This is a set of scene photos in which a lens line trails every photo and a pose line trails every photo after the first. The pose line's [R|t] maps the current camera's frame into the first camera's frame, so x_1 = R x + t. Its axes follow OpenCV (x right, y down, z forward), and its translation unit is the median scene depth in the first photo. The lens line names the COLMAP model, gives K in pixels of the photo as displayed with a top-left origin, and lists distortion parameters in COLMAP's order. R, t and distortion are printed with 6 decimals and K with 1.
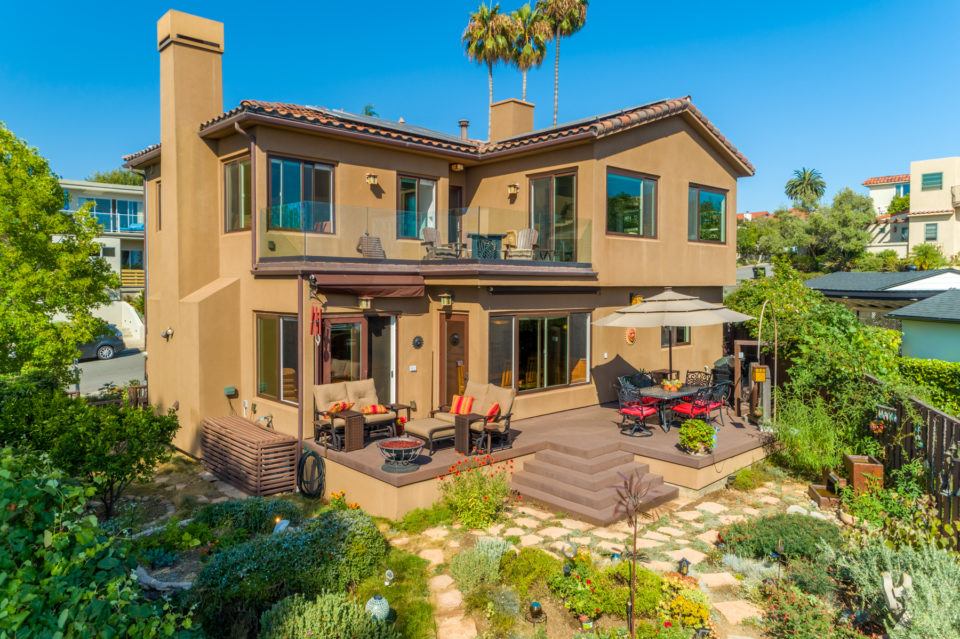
lens RADIAL K [[666.6, 0, 480.0], [0, 666.6, 319.5], [0, 0, 1]] dist [0.000204, 0.001073]
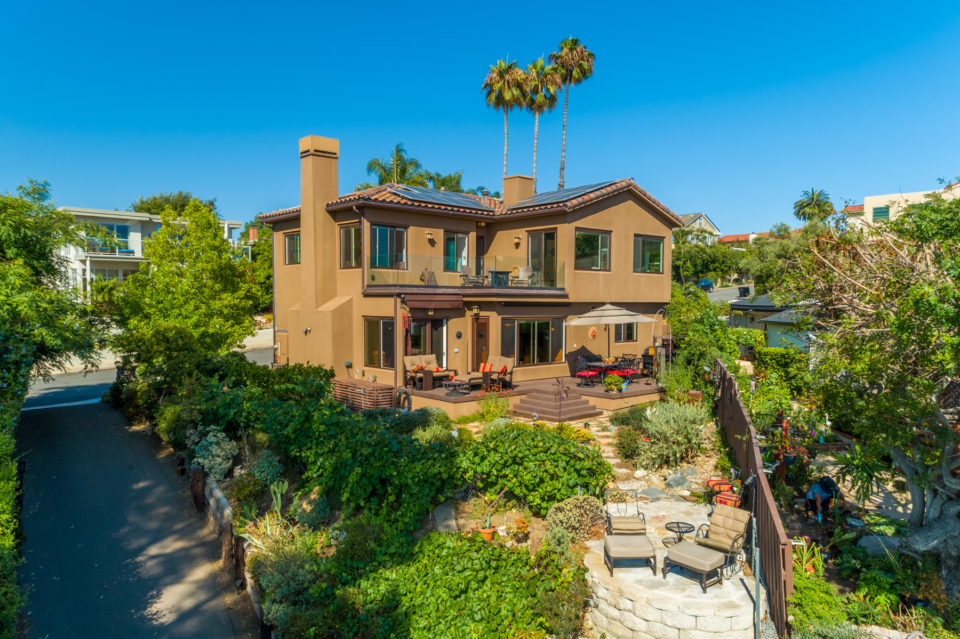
lens RADIAL K [[634.2, 0, 484.7], [0, 634.2, 344.4], [0, 0, 1]] dist [0.001110, -0.000669]
pose [[0.999791, 0.002217, -0.020347, 0.004087], [-0.001924, 0.999894, 0.014427, 0.032726], [0.020377, -0.014385, 0.999689, -0.570449]]
